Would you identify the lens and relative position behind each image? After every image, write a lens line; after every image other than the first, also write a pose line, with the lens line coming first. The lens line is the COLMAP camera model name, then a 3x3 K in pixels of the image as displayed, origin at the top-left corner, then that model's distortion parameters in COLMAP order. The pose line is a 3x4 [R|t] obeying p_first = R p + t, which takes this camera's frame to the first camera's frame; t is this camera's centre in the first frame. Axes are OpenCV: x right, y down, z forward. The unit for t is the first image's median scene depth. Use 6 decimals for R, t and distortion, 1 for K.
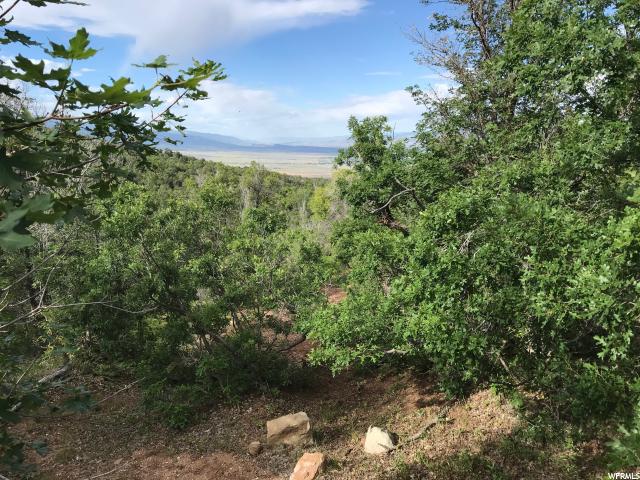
lens RADIAL K [[486.1, 0, 320.0], [0, 486.1, 240.0], [0, 0, 1]] dist [0.002347, -0.005658]
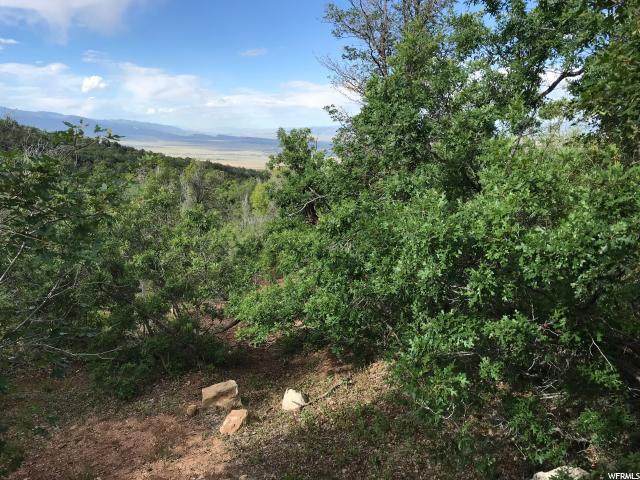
lens RADIAL K [[486.1, 0, 320.0], [0, 486.1, 240.0], [0, 0, 1]] dist [0.002347, -0.005658]
pose [[0.993639, -0.004960, 0.112505, 0.037052], [0.003229, 0.999874, 0.015561, -0.011751], [-0.112568, -0.015098, 0.993529, -0.177719]]
